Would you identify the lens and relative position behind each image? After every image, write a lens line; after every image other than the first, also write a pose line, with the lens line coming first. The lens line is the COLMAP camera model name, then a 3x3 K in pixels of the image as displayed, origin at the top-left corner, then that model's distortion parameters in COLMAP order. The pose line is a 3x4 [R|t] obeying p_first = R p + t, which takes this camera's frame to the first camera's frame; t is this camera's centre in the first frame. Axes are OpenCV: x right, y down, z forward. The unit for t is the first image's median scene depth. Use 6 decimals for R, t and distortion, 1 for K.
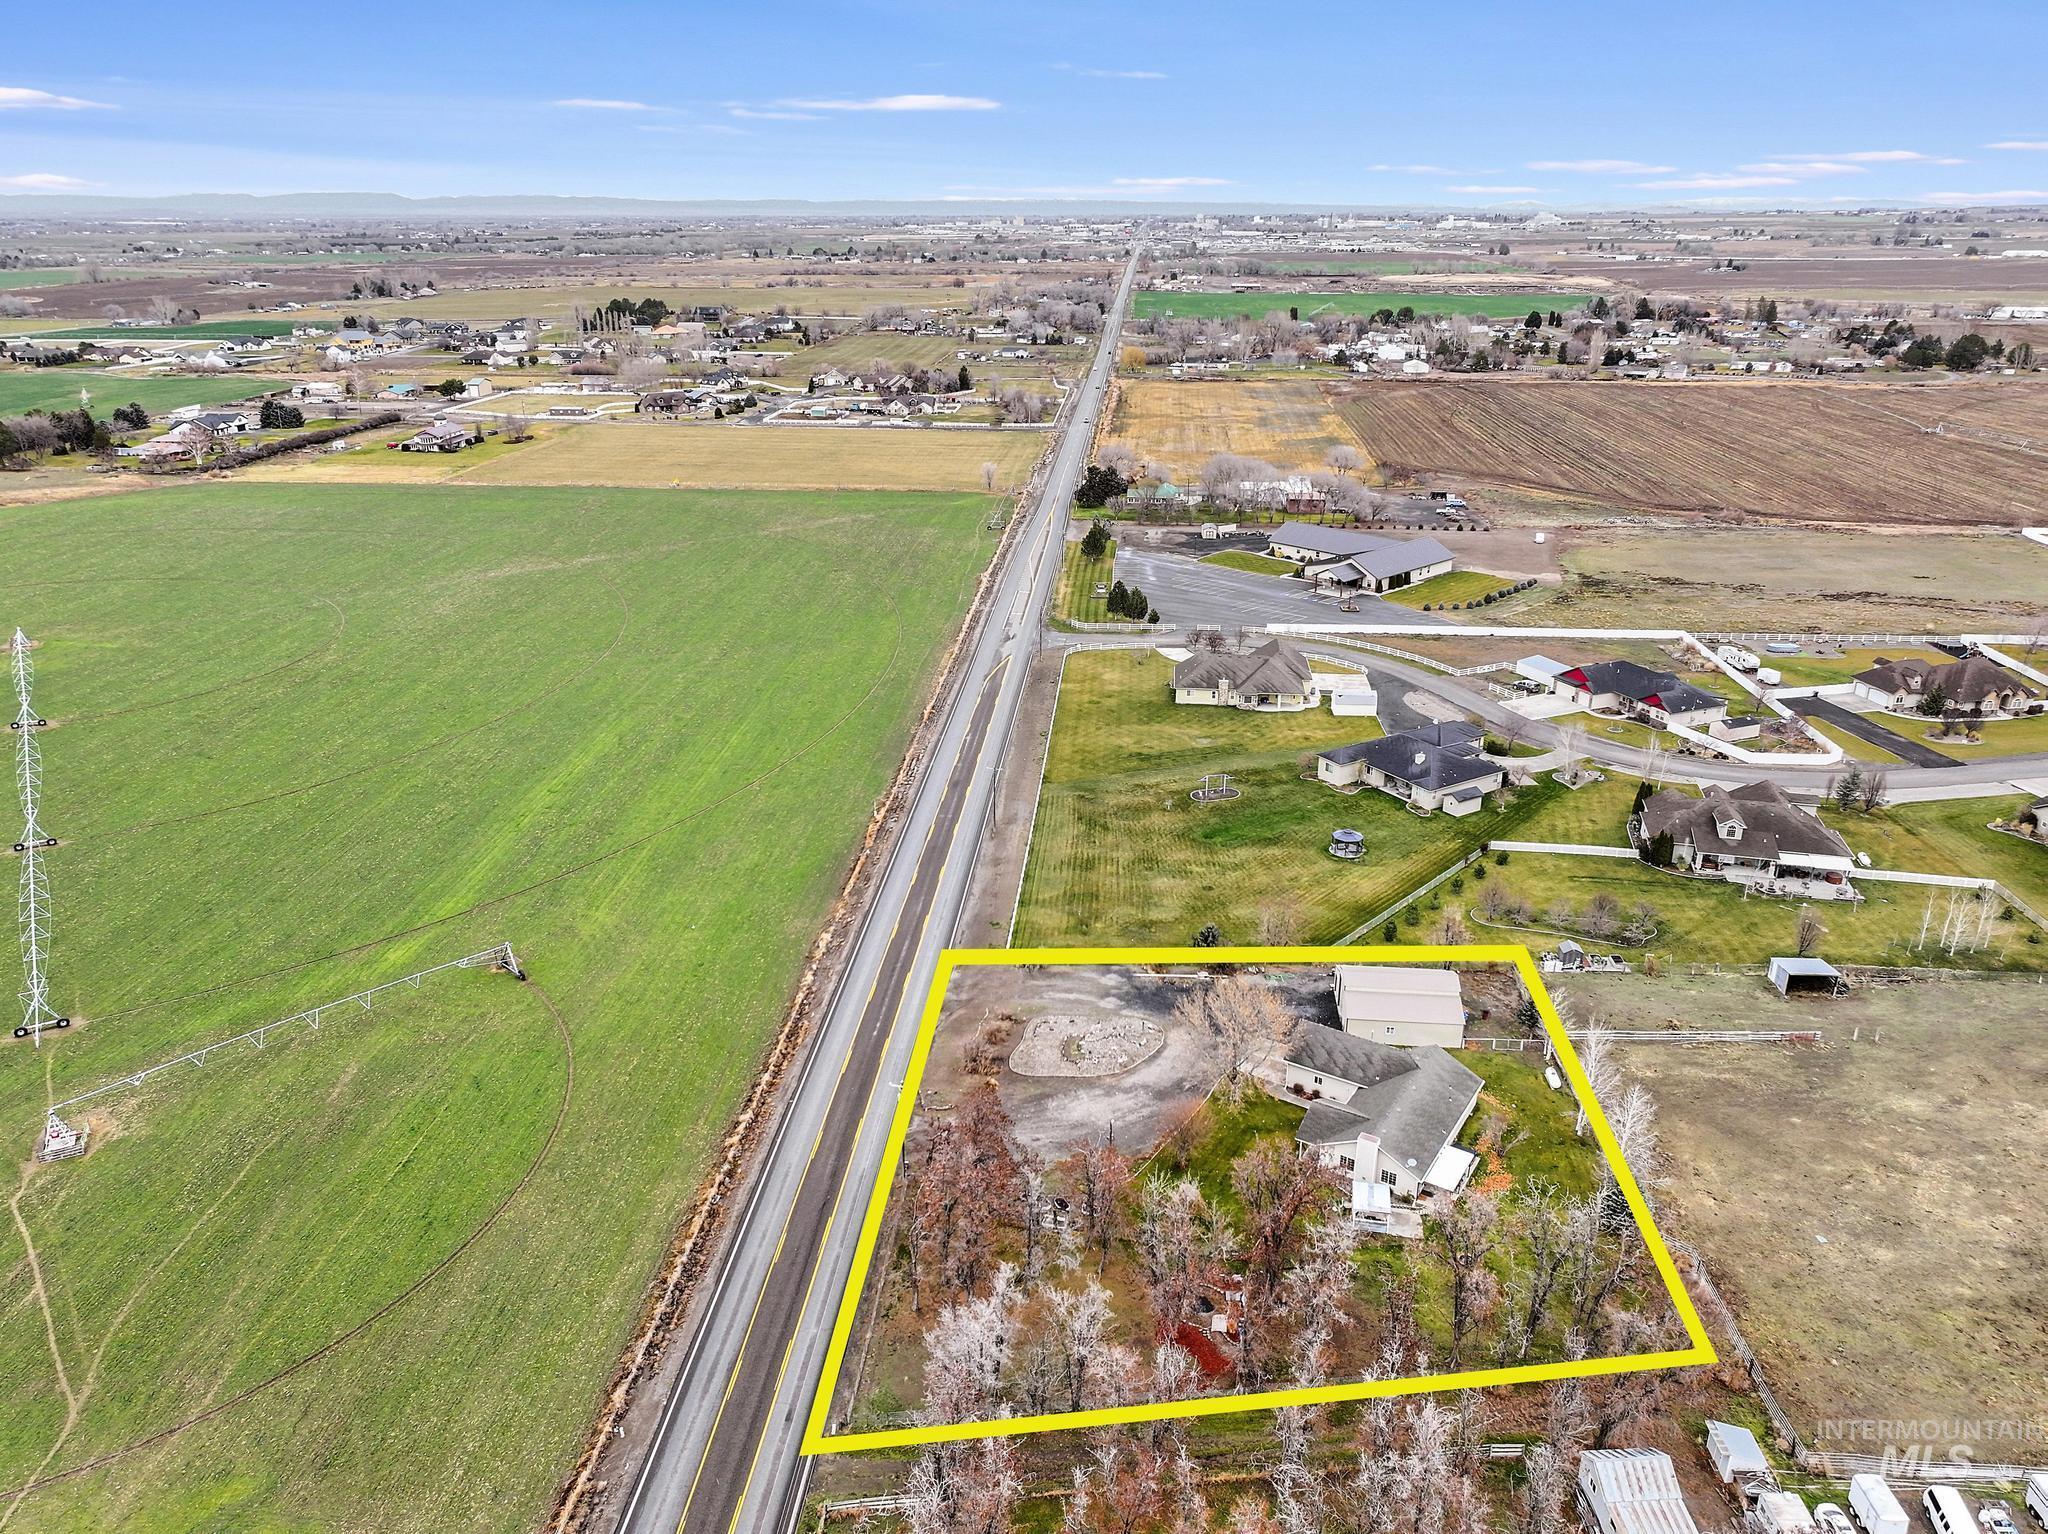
lens RADIAL K [[1467.1, 0, 1024.0], [0, 1467.1, 767.0], [0, 0, 1]] dist [0.008292, 0.004098]
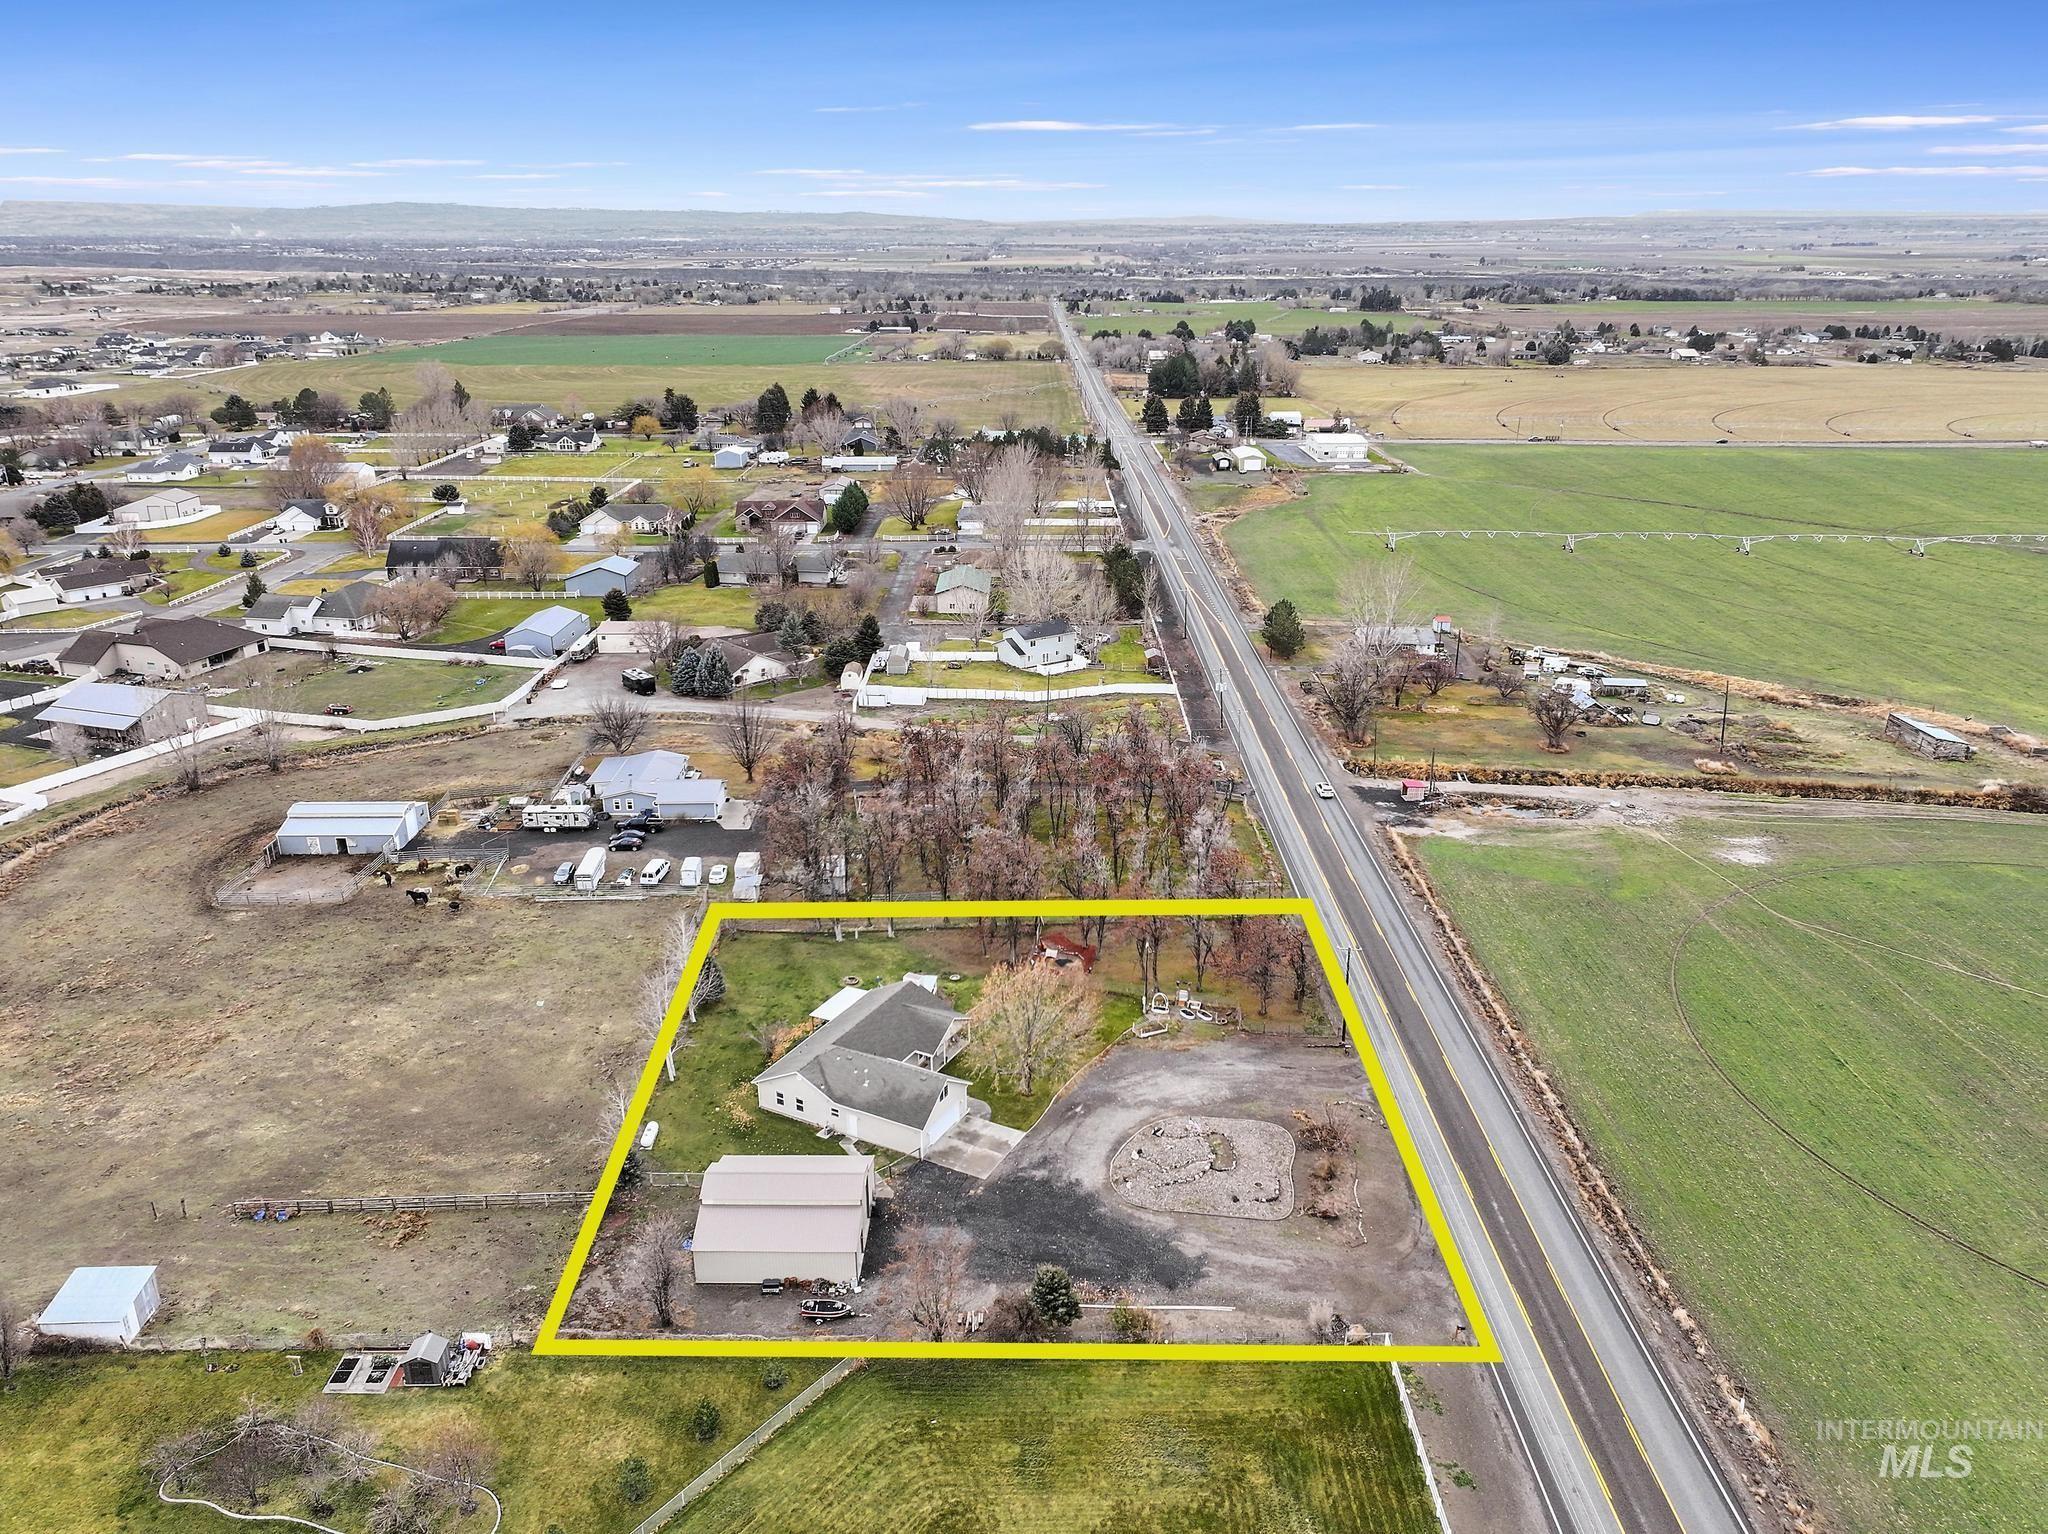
lens RADIAL K [[1467.1, 0, 1024.0], [0, 1467.1, 767.0], [0, 0, 1]] dist [0.008292, 0.004098]
pose [[-0.996783, 0.028835, -0.074787, 0.121381], [-0.027061, 0.757193, 0.652630, -0.304570], [0.075446, 0.652554, -0.753976, 0.909989]]
